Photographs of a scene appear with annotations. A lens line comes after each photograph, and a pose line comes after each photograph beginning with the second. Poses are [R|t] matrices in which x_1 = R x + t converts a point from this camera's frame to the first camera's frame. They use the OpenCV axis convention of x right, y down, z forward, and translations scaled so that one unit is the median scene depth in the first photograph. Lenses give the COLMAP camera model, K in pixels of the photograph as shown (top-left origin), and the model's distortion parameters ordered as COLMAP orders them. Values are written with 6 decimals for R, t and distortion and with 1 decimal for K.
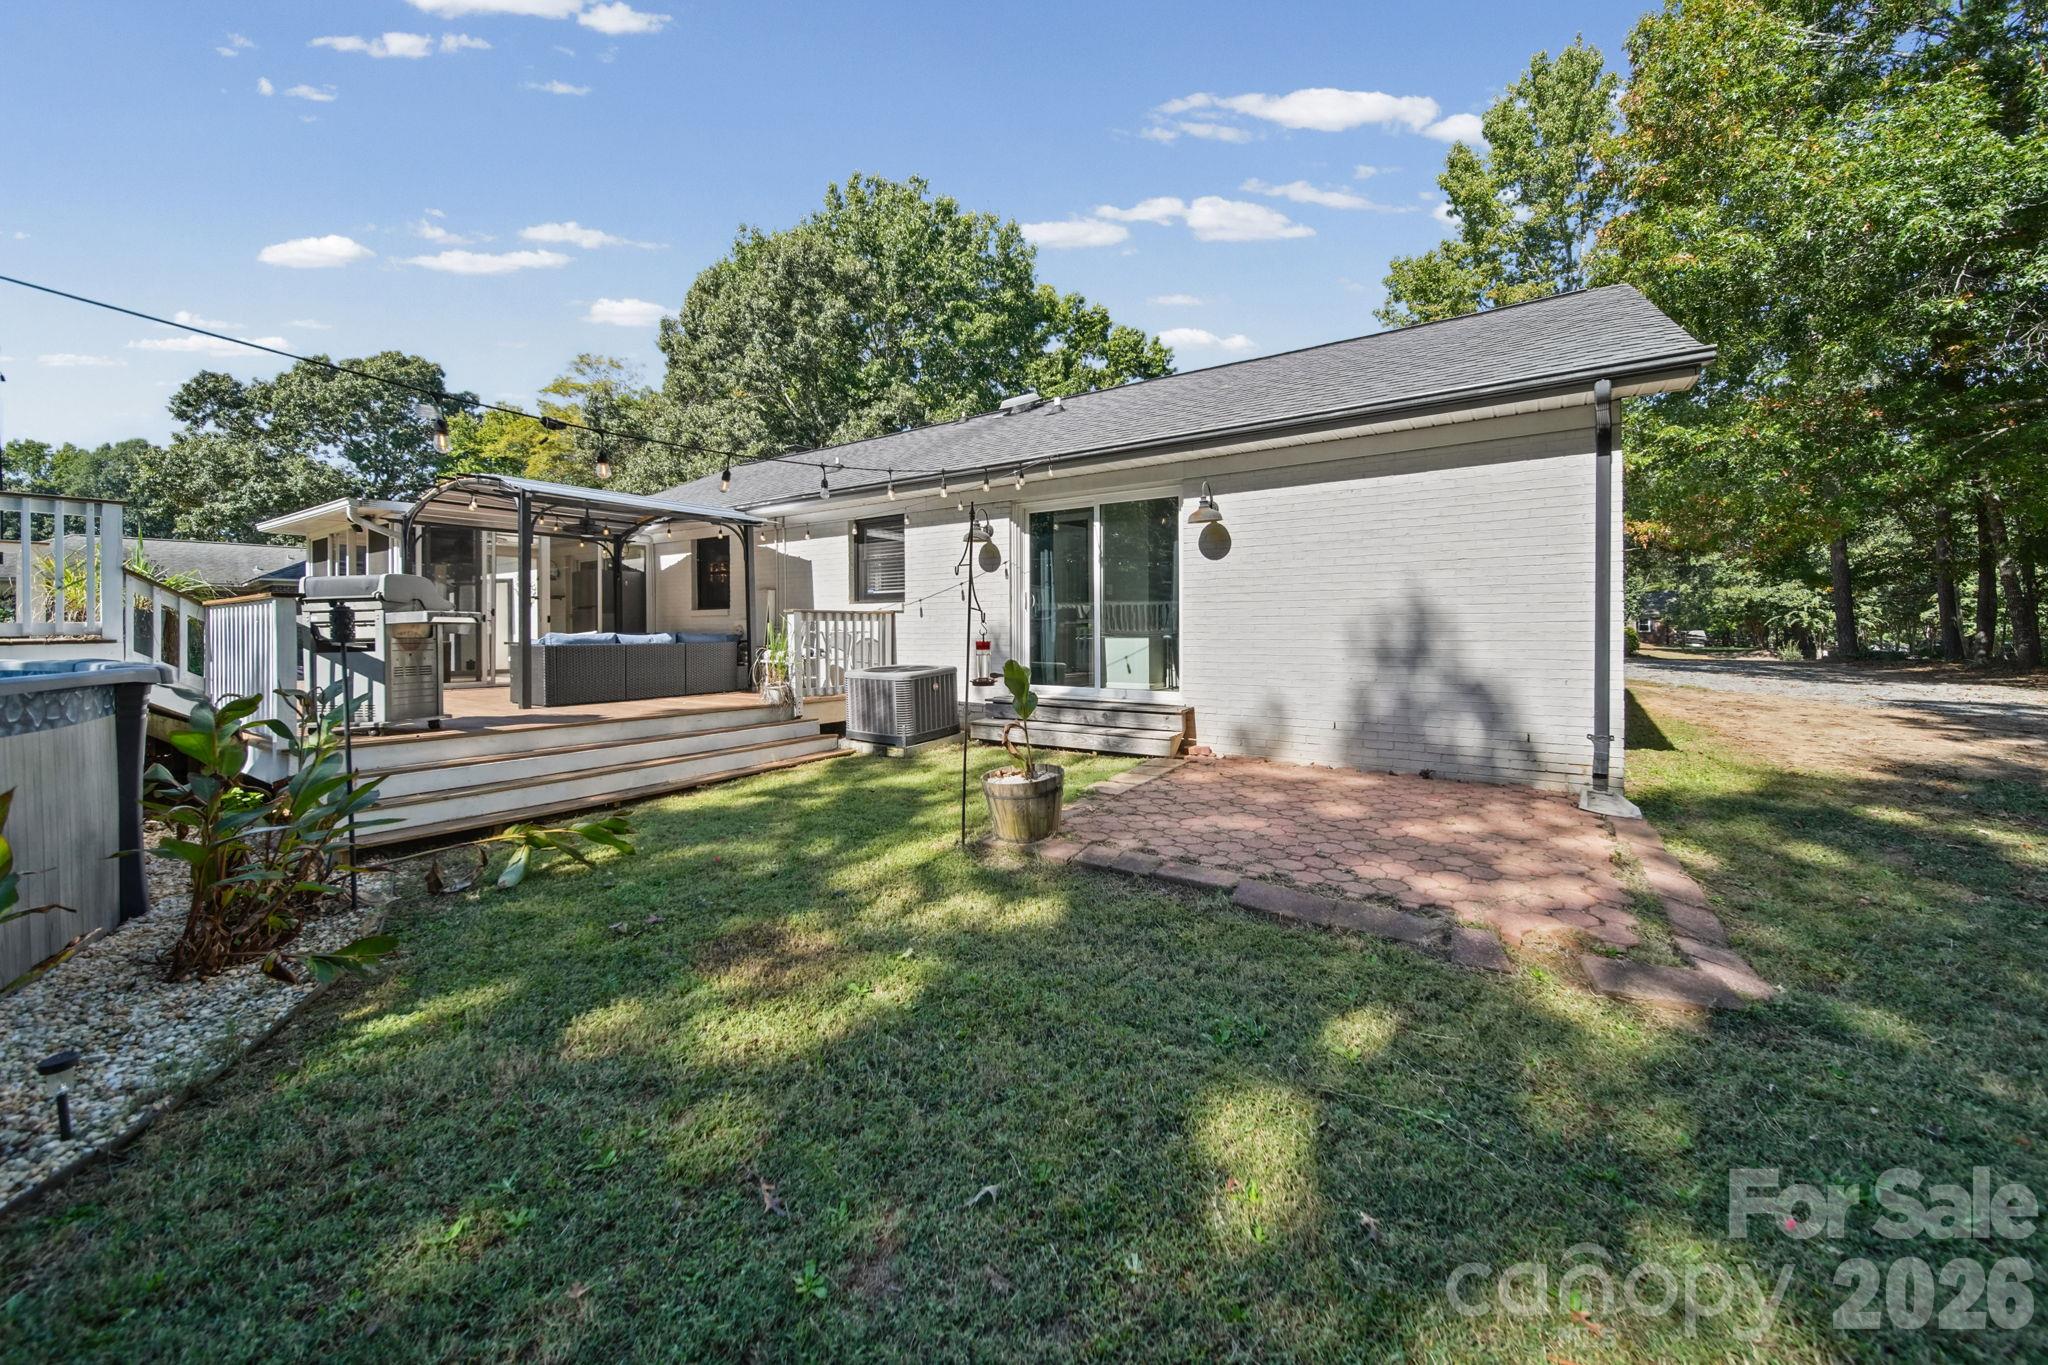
lens RADIAL K [[733.1, 0, 1021.2], [0, 733.1, 653.8], [0, 0, 1]] dist [-0.000278, 0.000003]
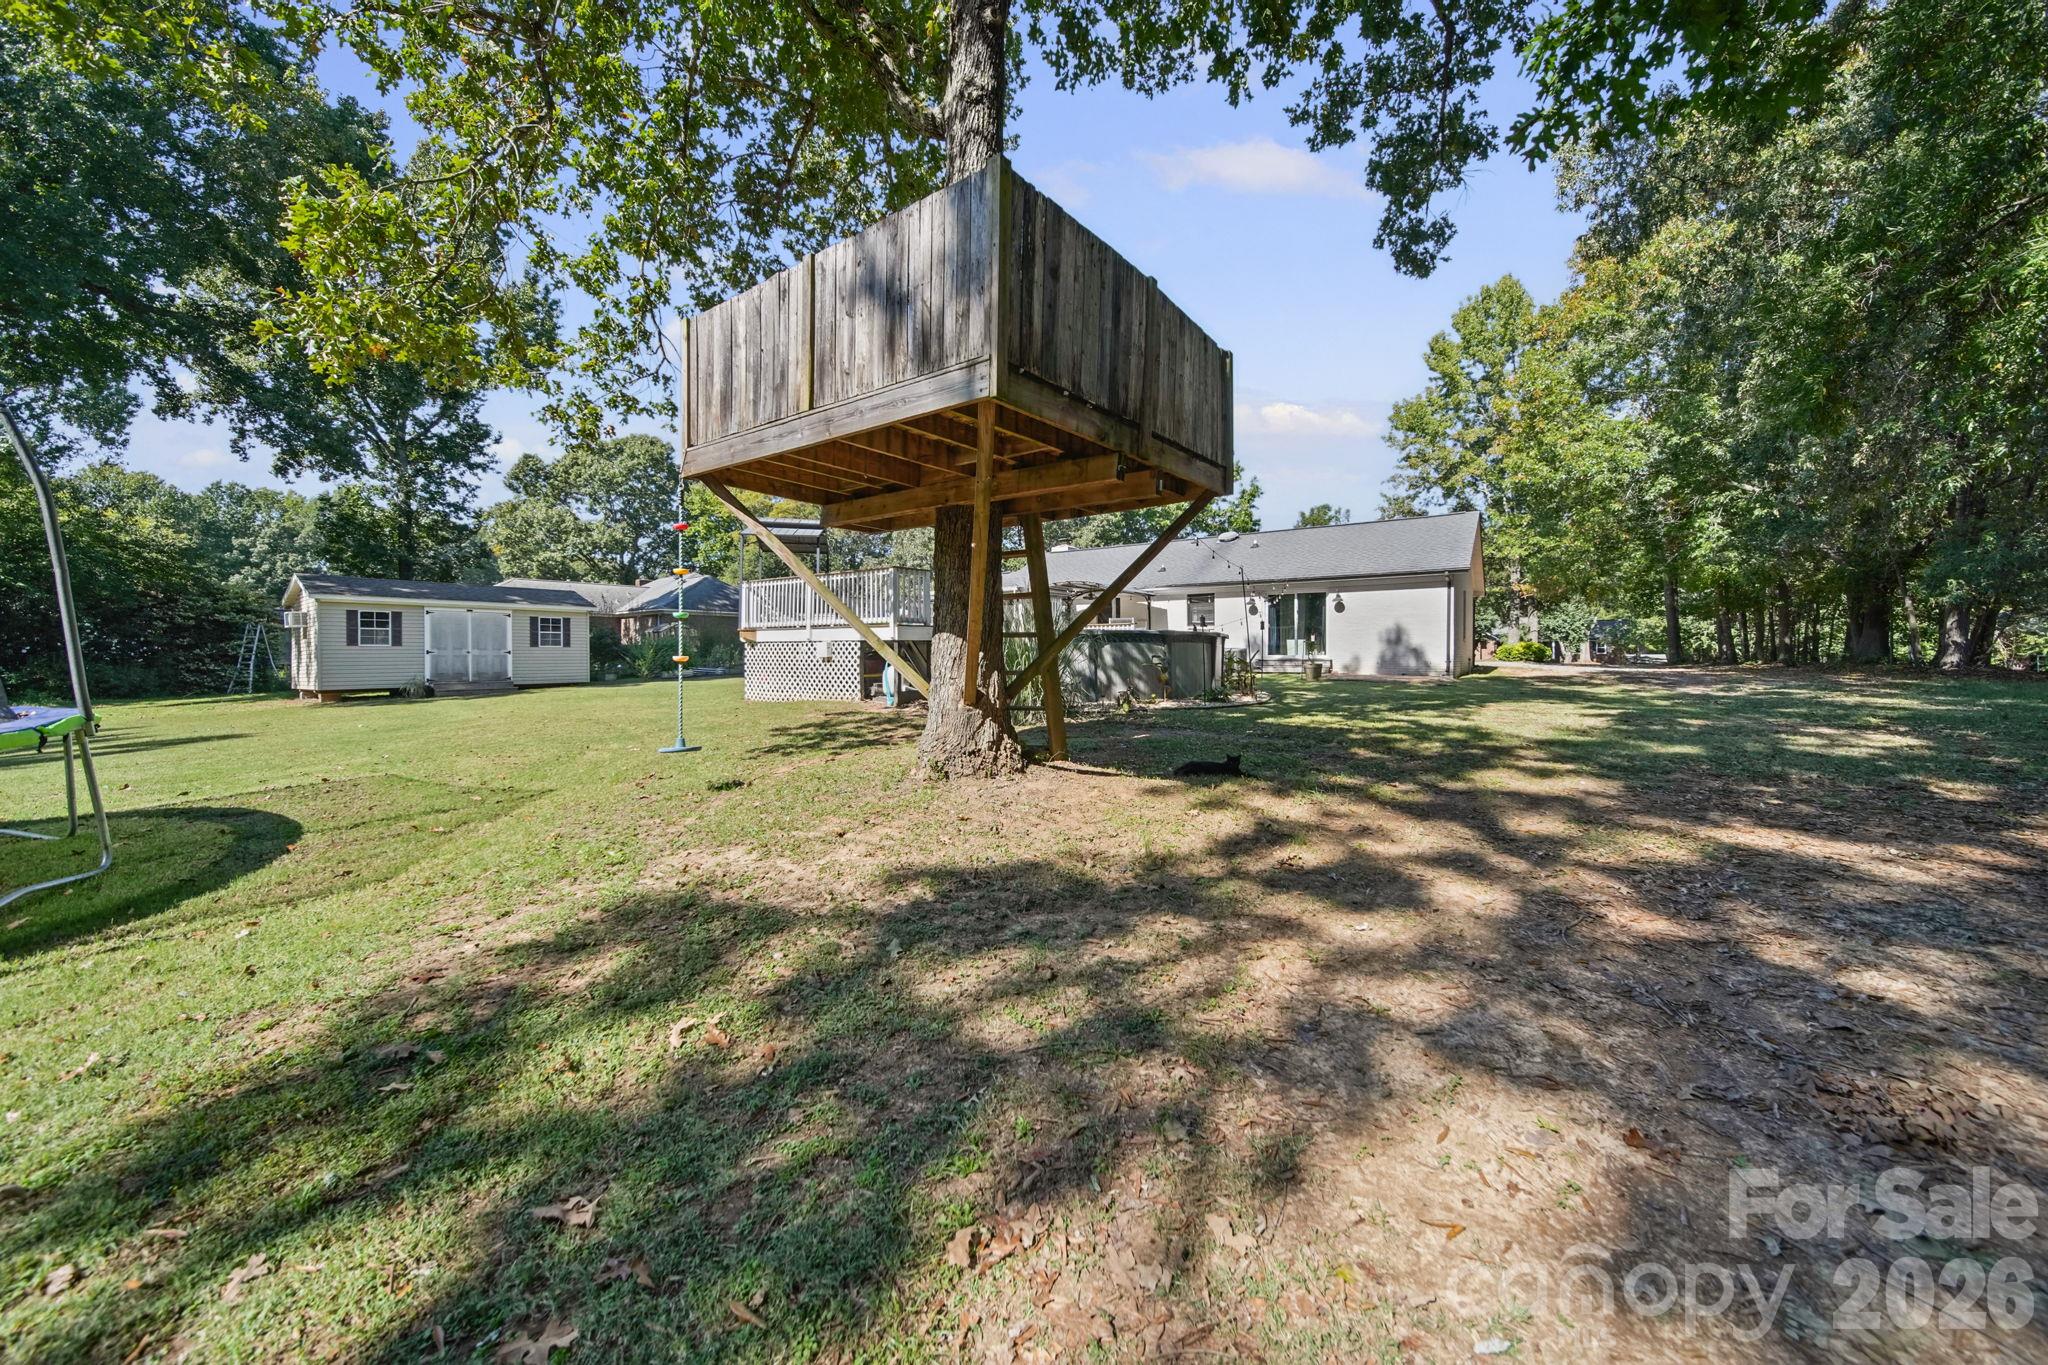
lens RADIAL K [[733.1, 0, 1021.2], [0, 733.1, 653.8], [0, 0, 1]] dist [-0.000278, 0.000003]
pose [[0.999905, 0.005147, -0.012818, -0.903283], [-0.005578, 0.999412, -0.033833, 0.143978], [0.012636, 0.033901, 0.999345, -1.876221]]
